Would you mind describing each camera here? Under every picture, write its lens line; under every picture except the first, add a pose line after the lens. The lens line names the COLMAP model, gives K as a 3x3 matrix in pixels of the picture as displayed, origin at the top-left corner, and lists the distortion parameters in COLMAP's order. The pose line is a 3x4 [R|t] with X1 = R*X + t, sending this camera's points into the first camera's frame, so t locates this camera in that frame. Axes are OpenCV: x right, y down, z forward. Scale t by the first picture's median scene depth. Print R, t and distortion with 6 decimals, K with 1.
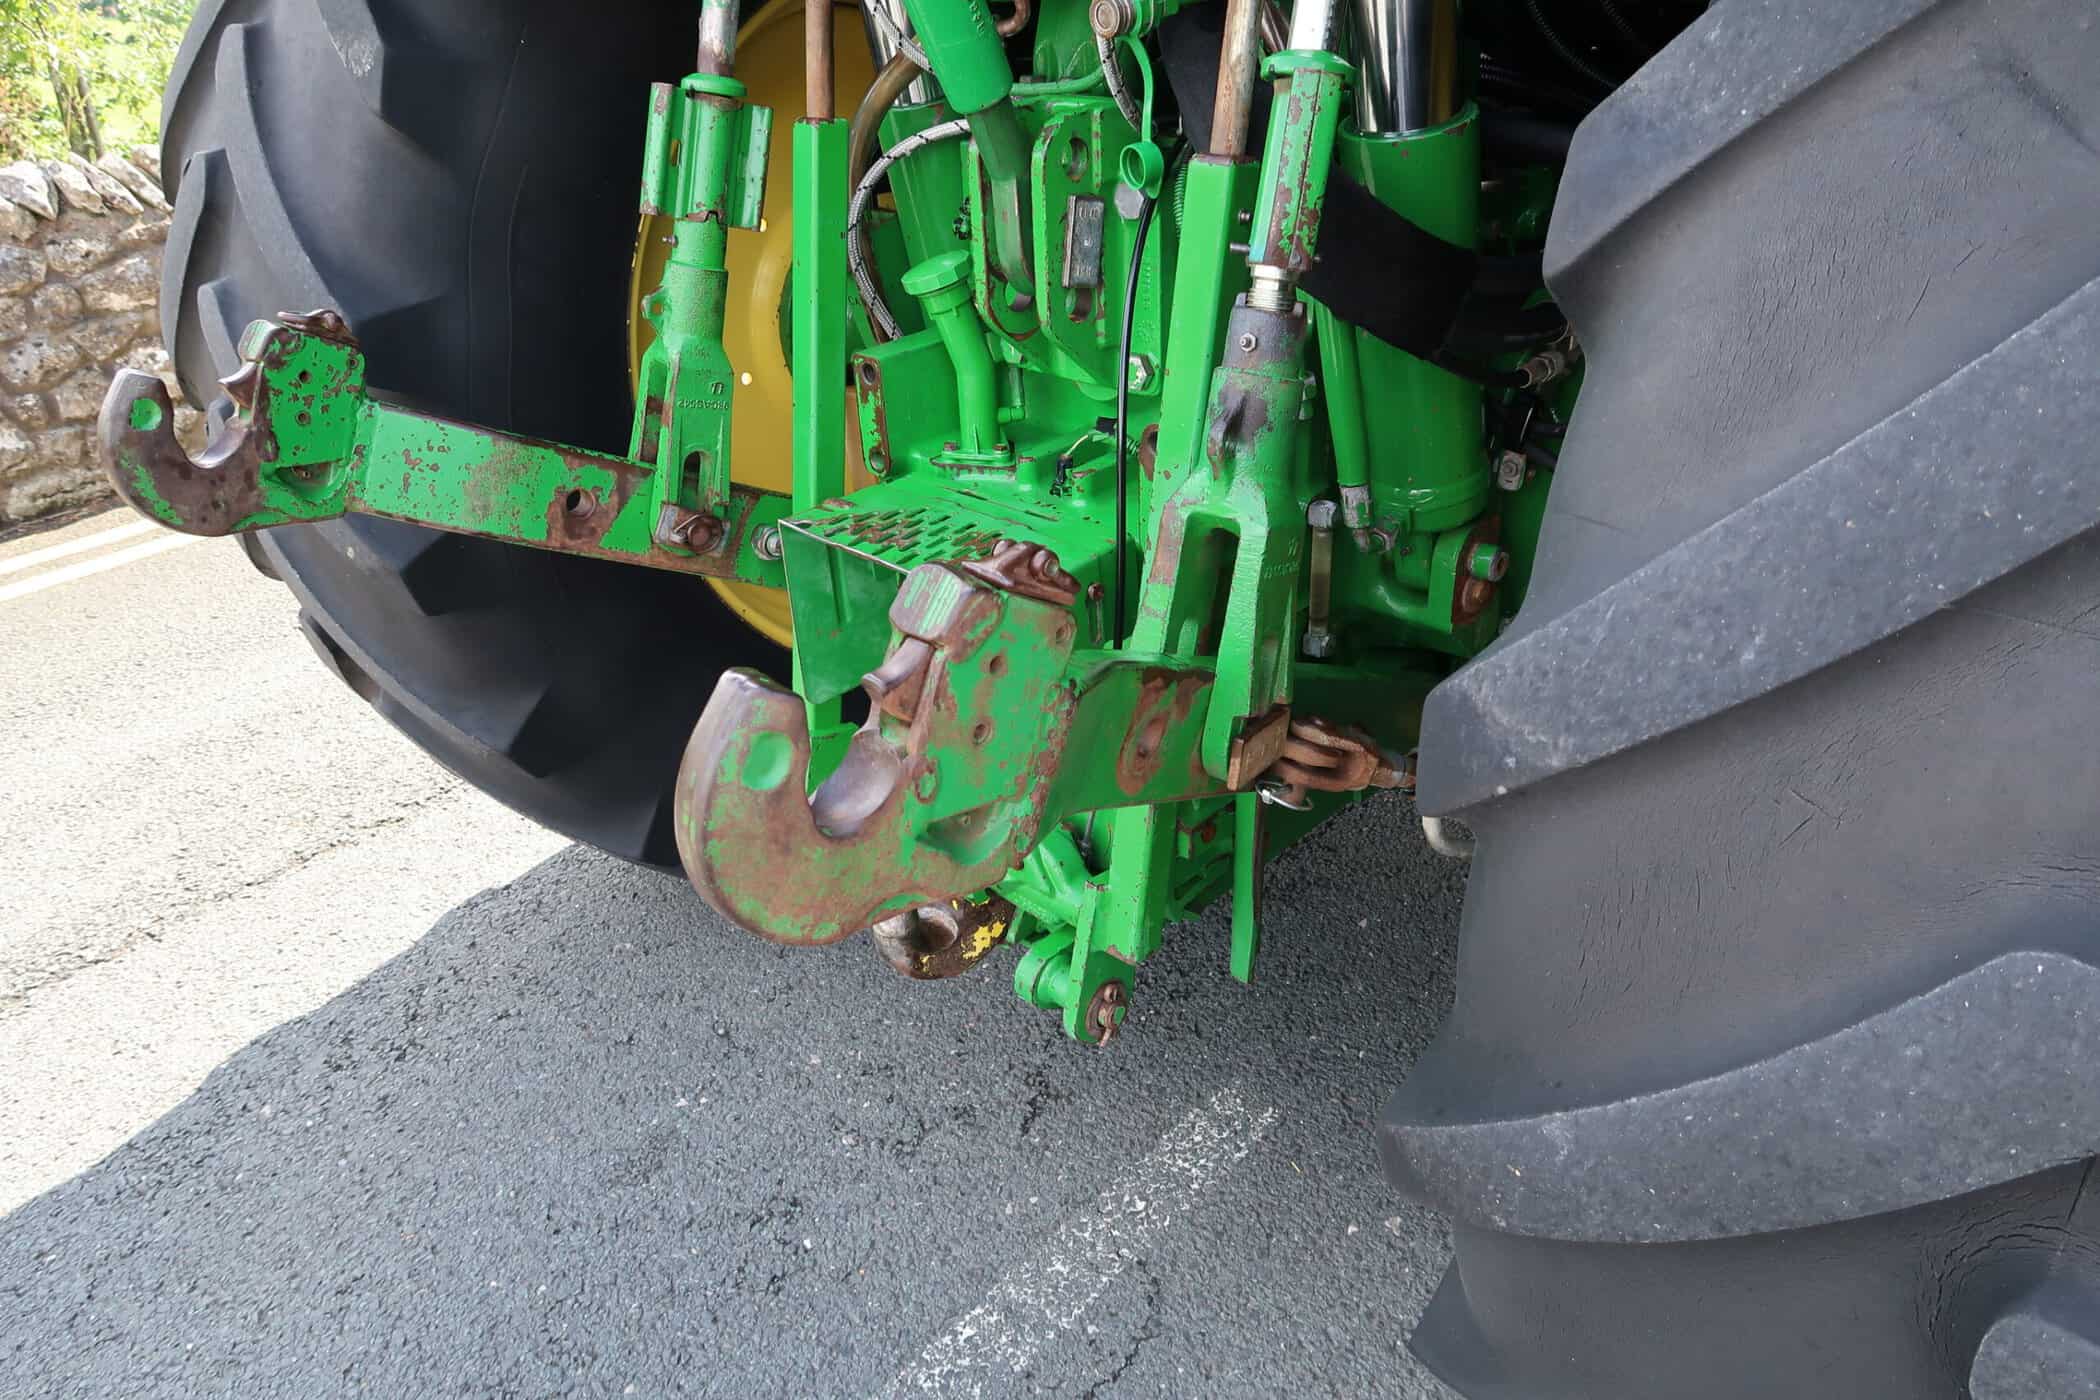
lens RADIAL K [[1448.0, 0, 1044.9], [0, 1448.0, 706.9], [0, 0, 1]] dist [-0.026596, 0.005206]
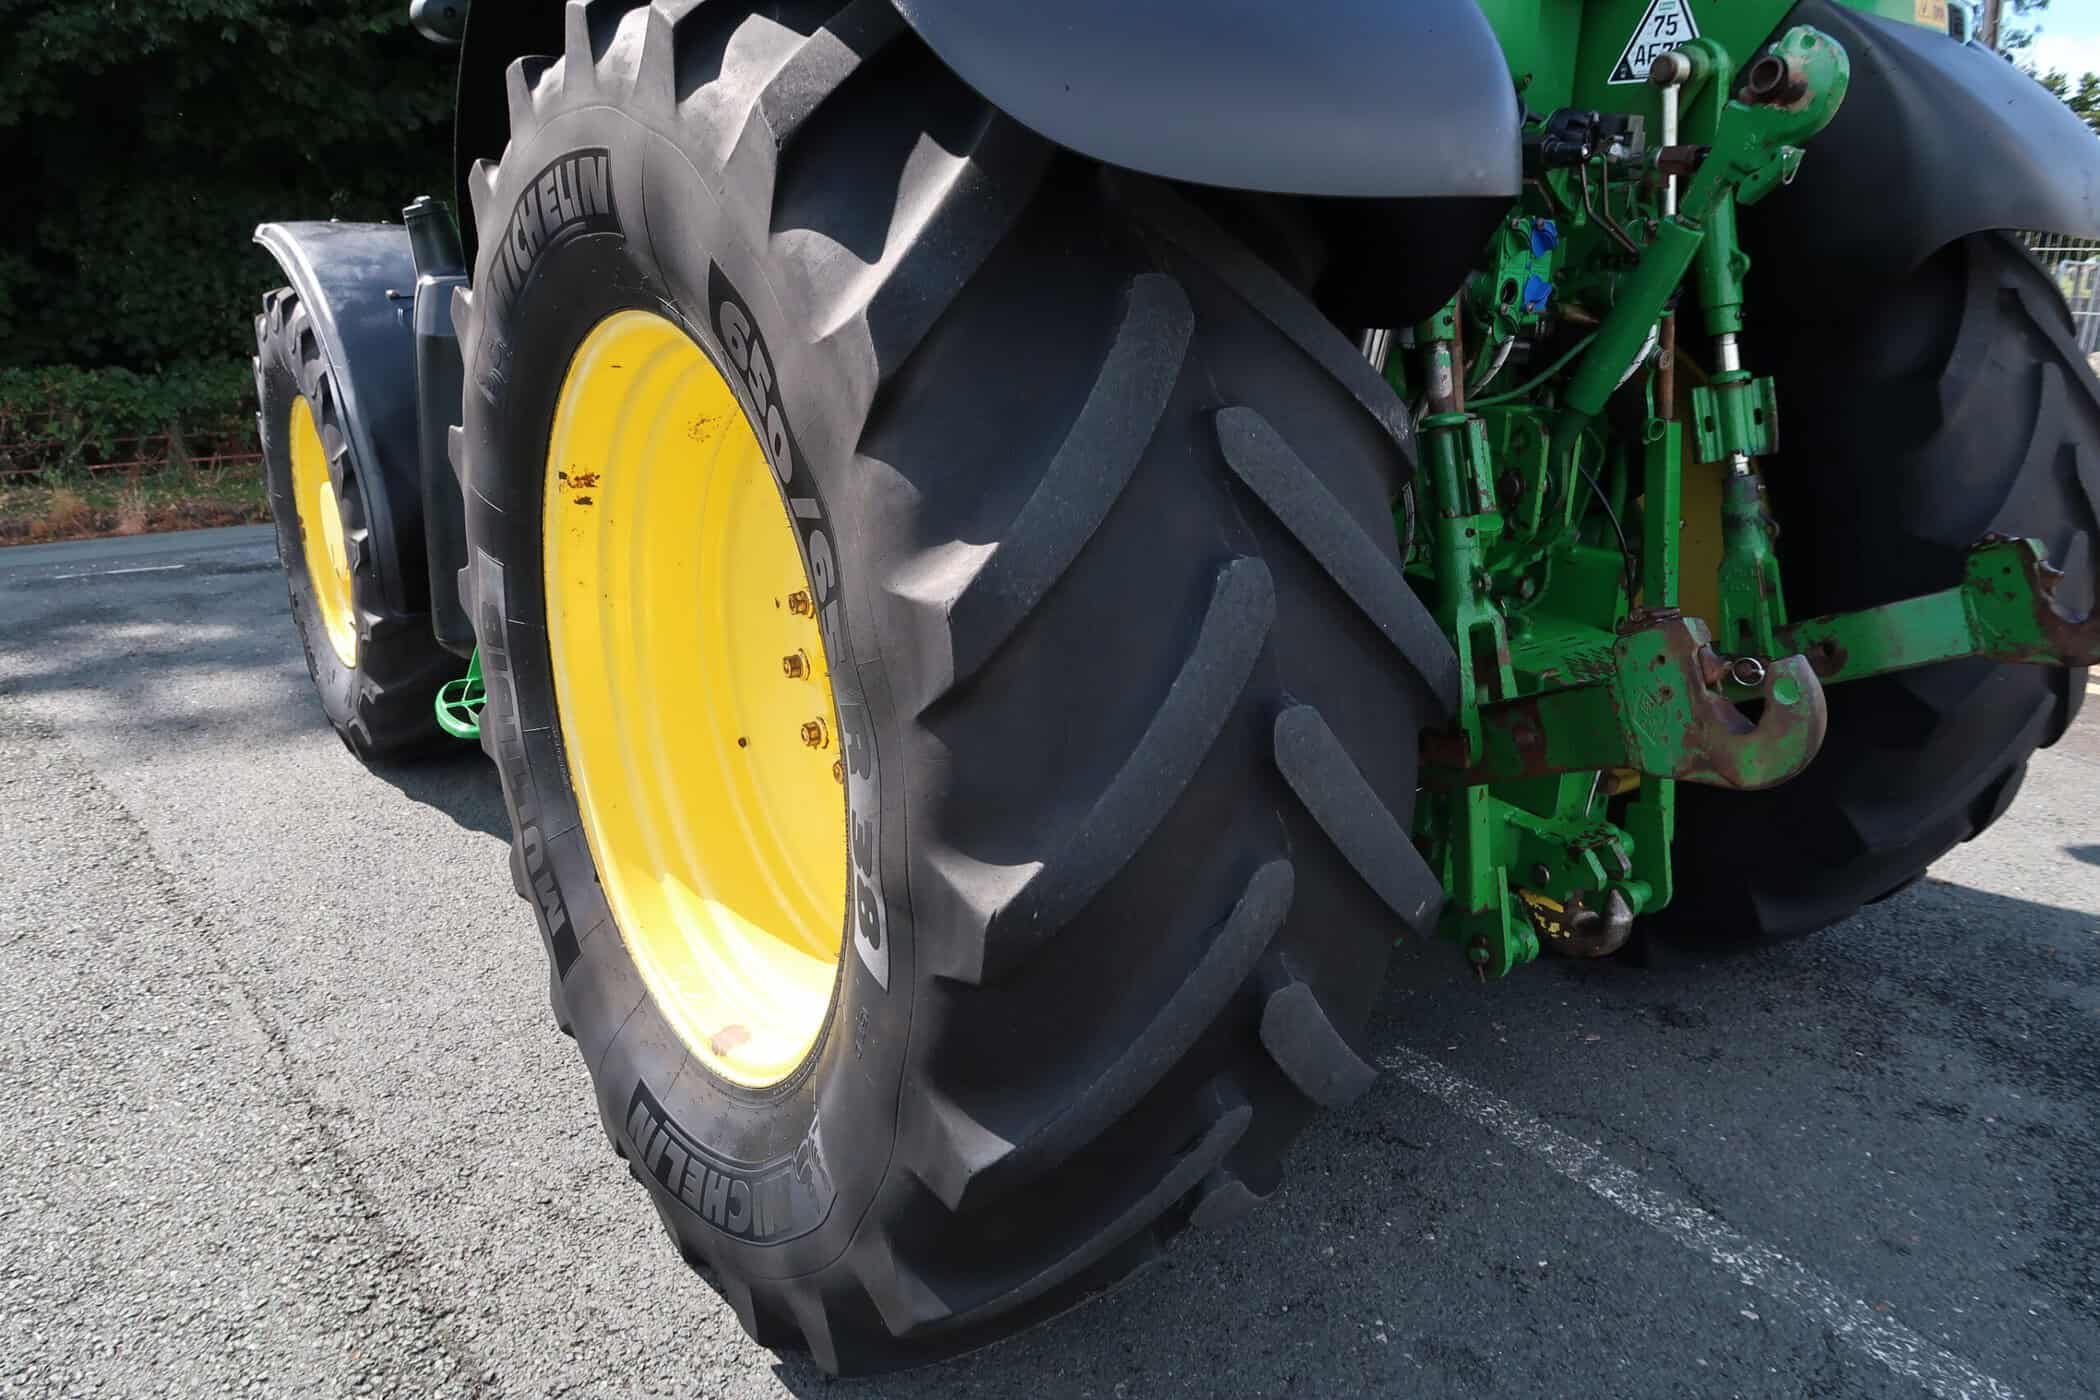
lens RADIAL K [[1448.0, 0, 1050.0], [0, 1448.0, 697.9], [0, 0, 1]] dist [-0.026596, 0.005206]
pose [[0.179642, -0.255660, 0.949930, -1.620250], [0.441605, 0.883832, 0.154359, -0.560433], [-0.879042, 0.391764, 0.271674, 1.033021]]
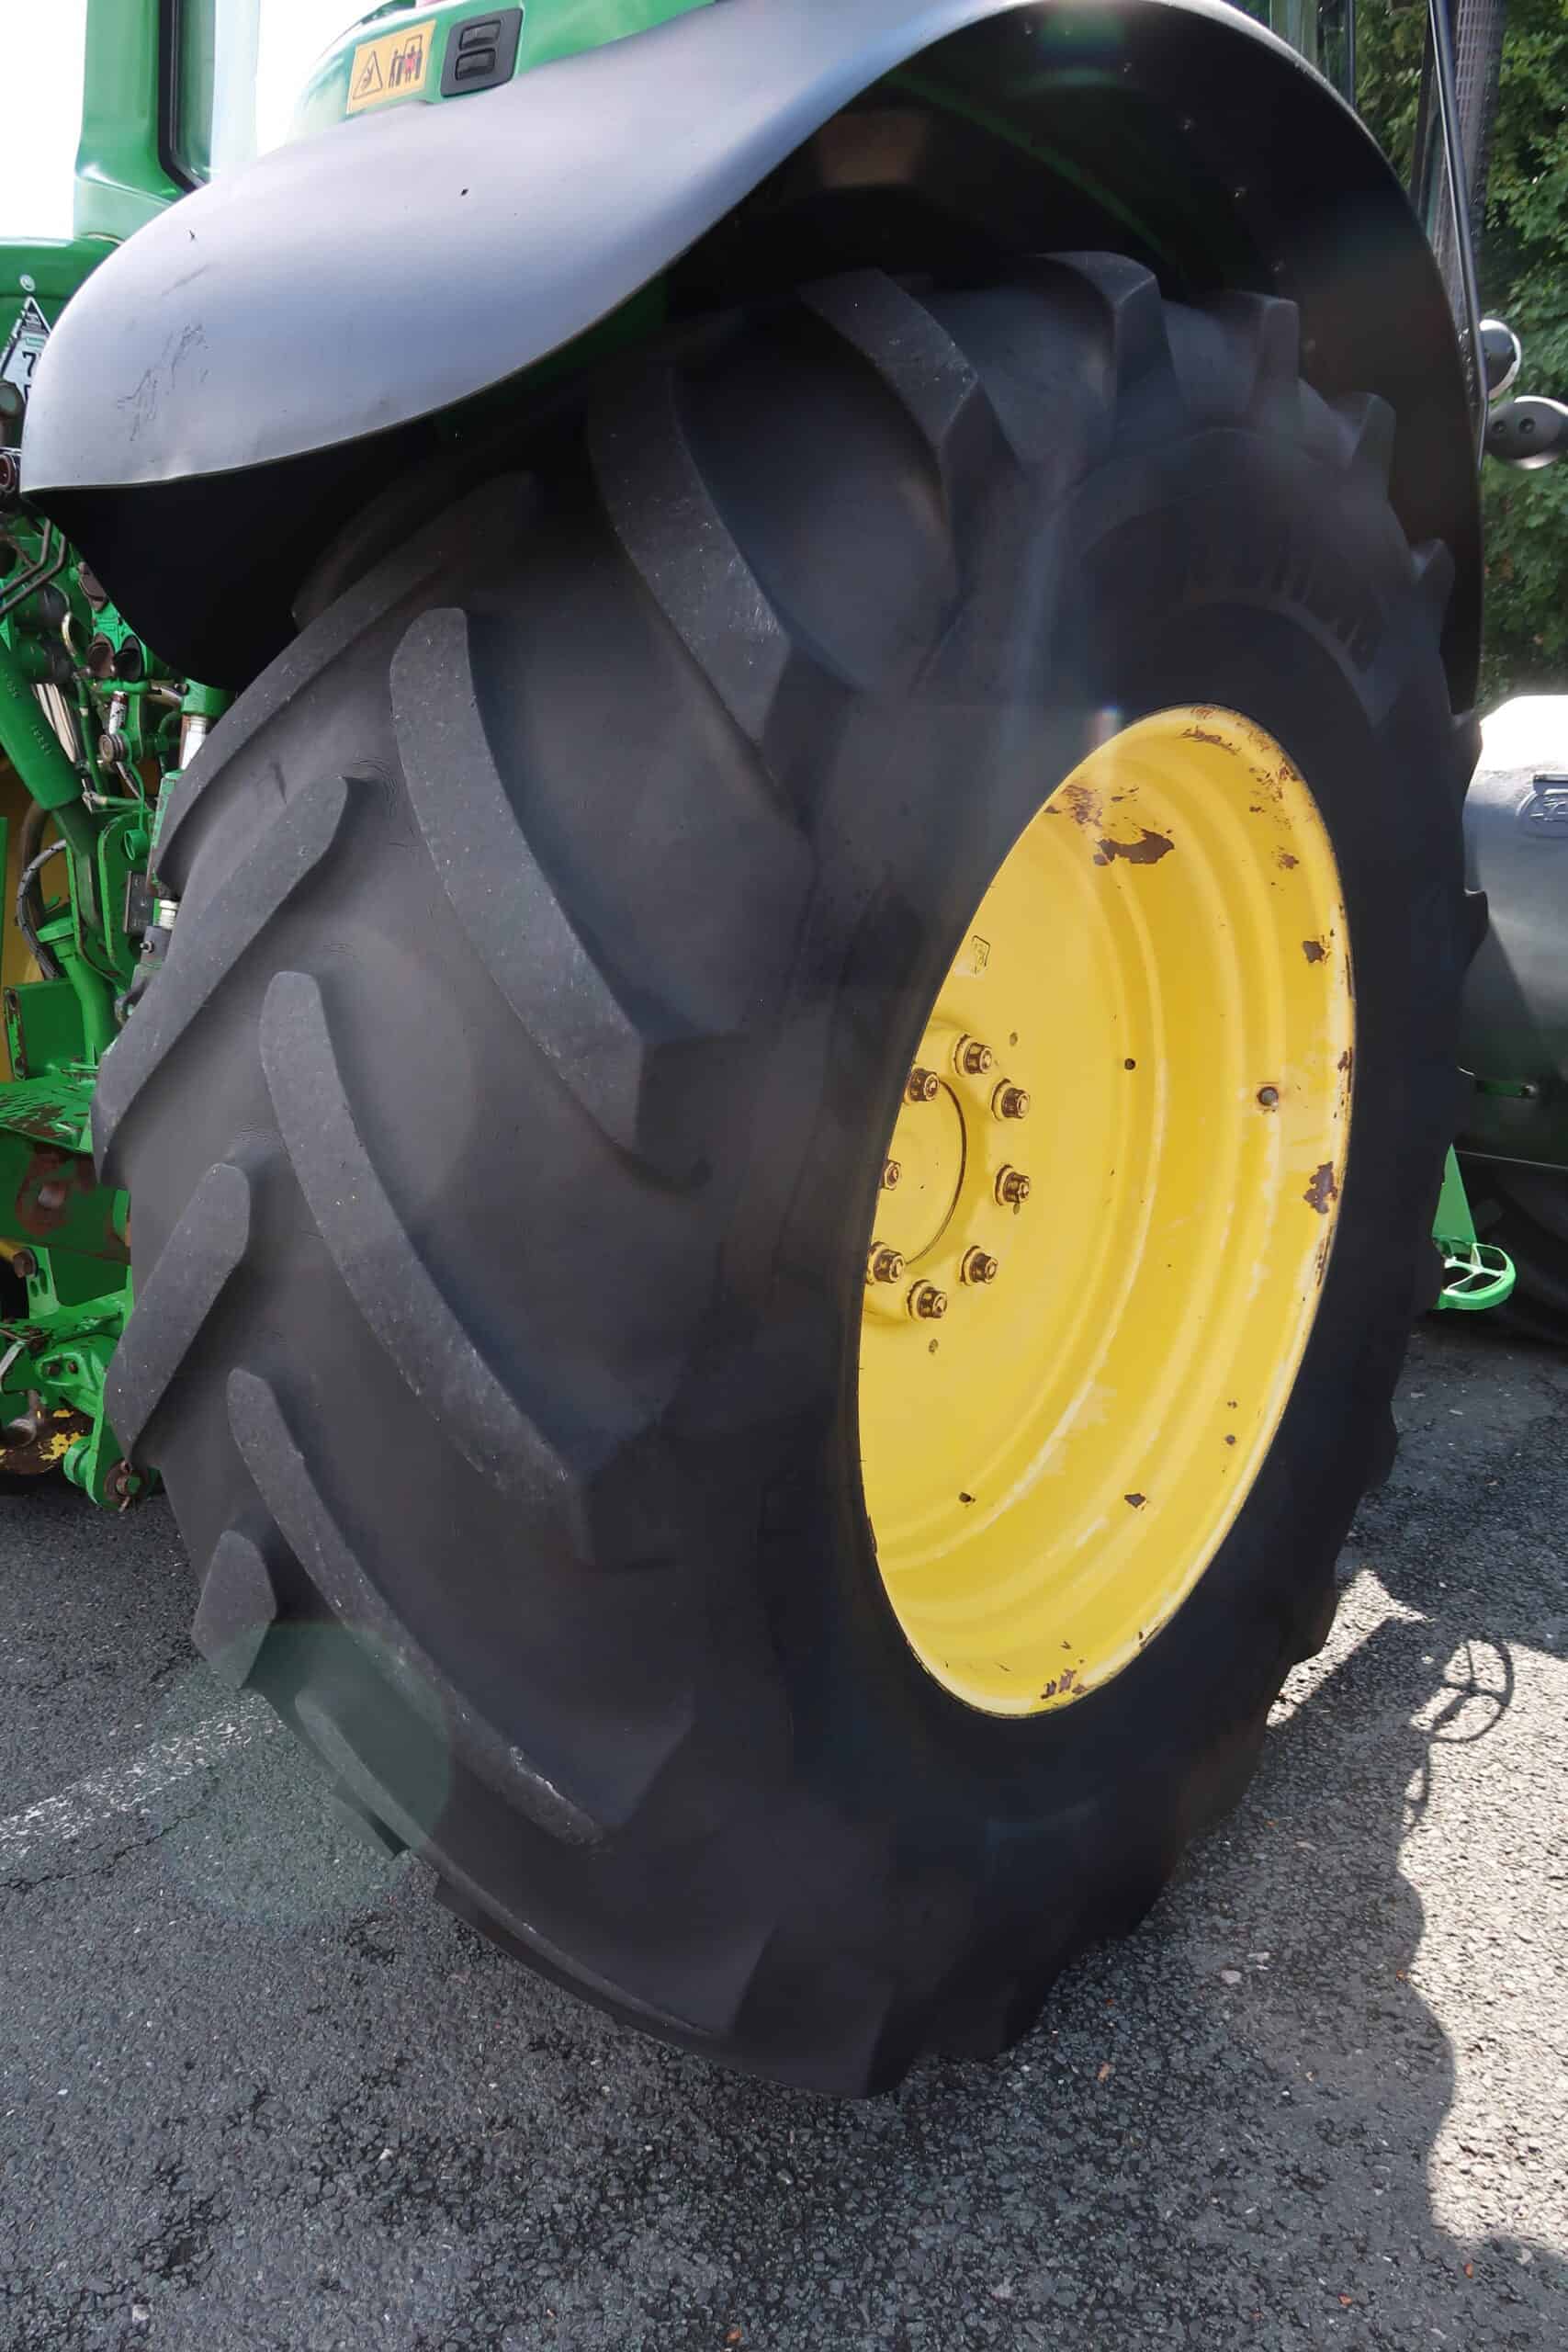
lens RADIAL K [[1621.6, 0, 775.8], [0, 1621.6, 1176.1], [0, 0, 1]] dist [-0.026596, 0.005206]
pose [[0.995967, 0.040743, 0.079933, 0.467597], [-0.021410, 0.973132, -0.229251, 0.251783], [-0.087125, 0.226616, 0.970080, -0.462979]]
